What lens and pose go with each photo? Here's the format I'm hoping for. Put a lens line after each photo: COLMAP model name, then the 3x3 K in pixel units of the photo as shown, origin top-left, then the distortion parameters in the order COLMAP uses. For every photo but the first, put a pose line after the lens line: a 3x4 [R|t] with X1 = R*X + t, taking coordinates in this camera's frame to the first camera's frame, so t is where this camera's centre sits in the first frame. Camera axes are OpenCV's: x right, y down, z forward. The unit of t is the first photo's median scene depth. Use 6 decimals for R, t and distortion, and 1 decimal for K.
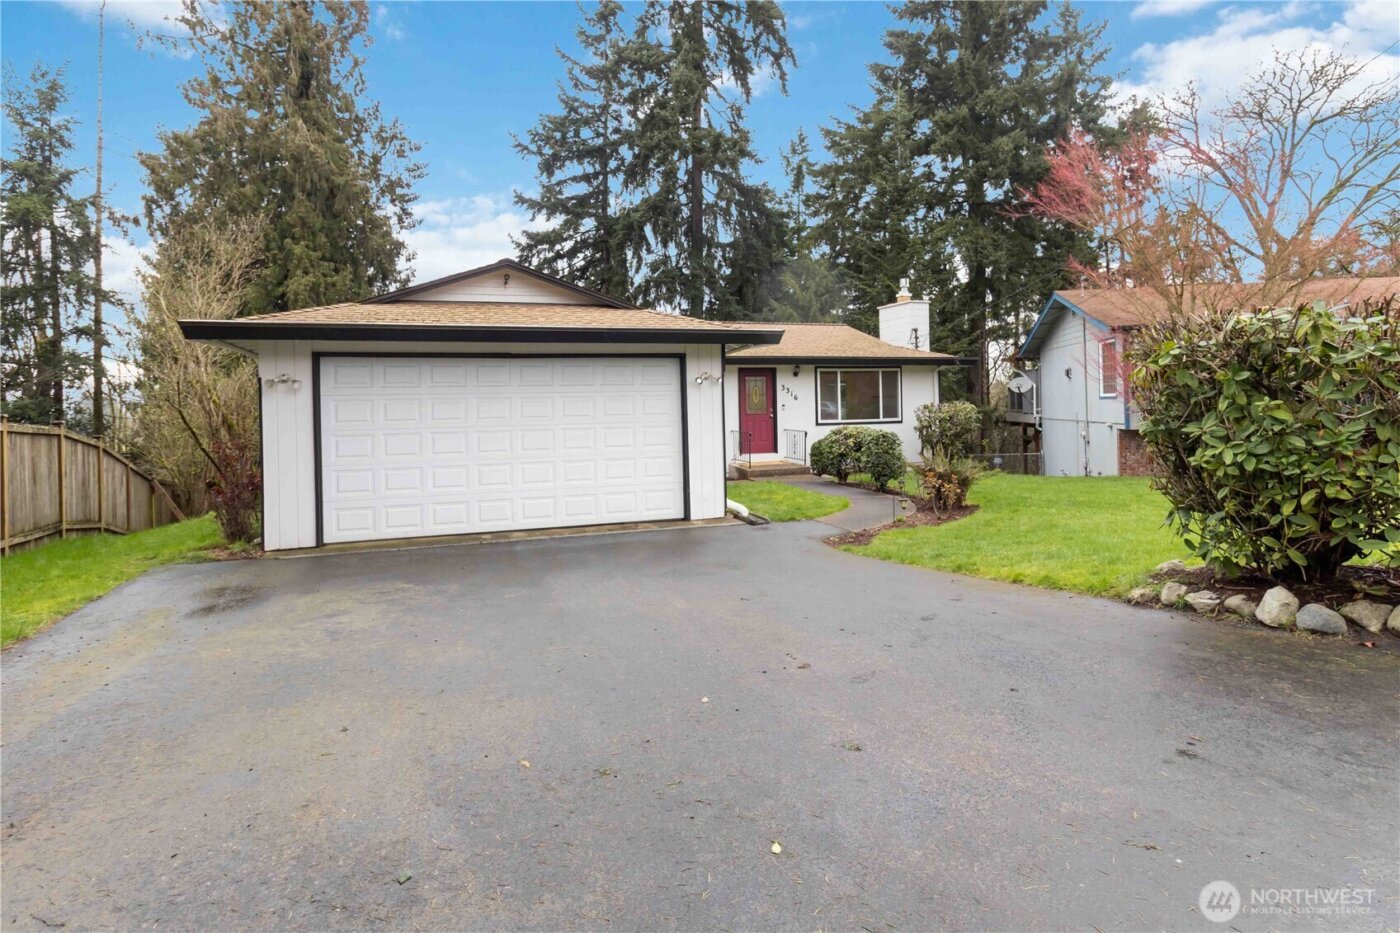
lens RADIAL K [[729.8, 0, 700.9], [0, 729.8, 401.6], [0, 0, 1]] dist [0.027171, -0.000081]
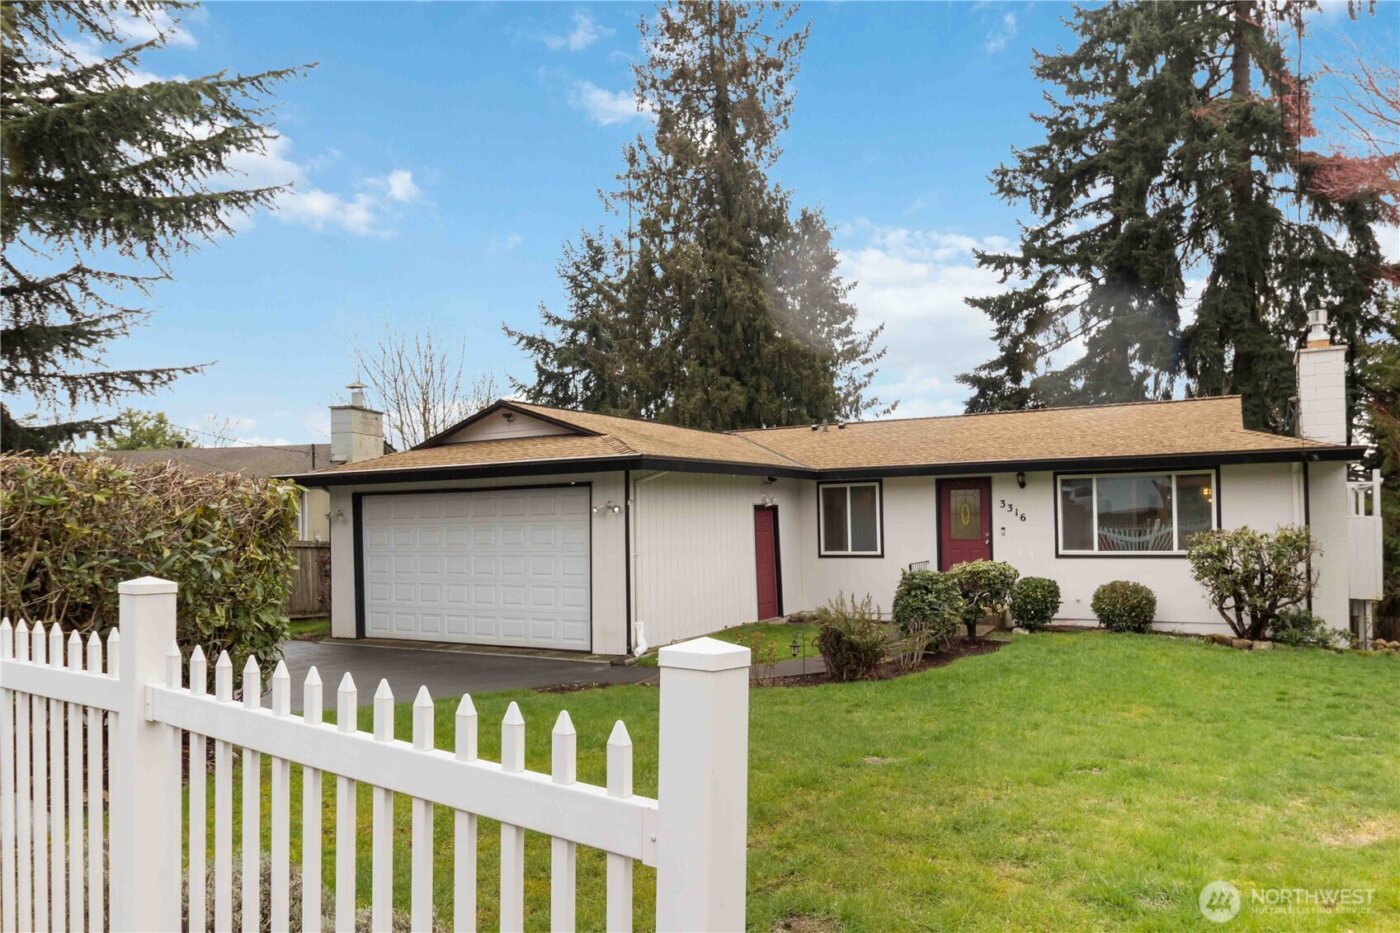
lens RADIAL K [[967.2, 0, 697.4], [0, 967.2, 511.9], [0, 0, 1]] dist [0.008875, 0.003489]
pose [[0.684217, -0.007044, -0.729245, 0.595191], [0.009318, 0.999956, -0.000916, -0.013059], [0.729219, -0.006168, 0.684252, 0.122567]]
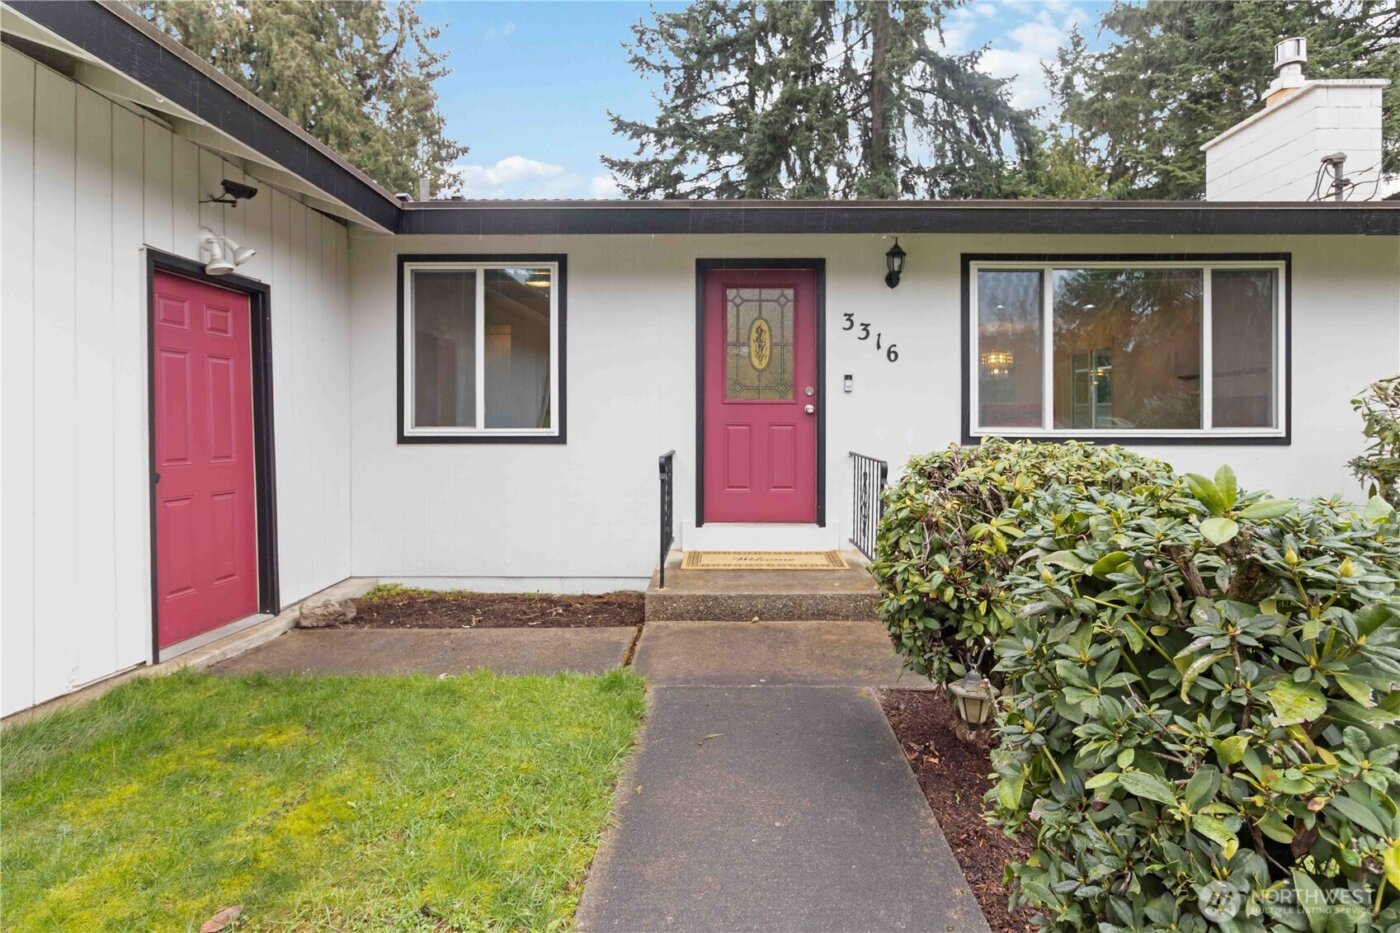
lens RADIAL K [[756.9, 0, 717.3], [0, 756.9, 421.2], [0, 0, 1]] dist [0.030040, -0.000687]
pose [[0.948306, 0.014558, -0.317025, 0.161075], [-0.016371, 0.999861, -0.003054, 0.025612], [0.316936, 0.008086, 0.948412, 0.660304]]
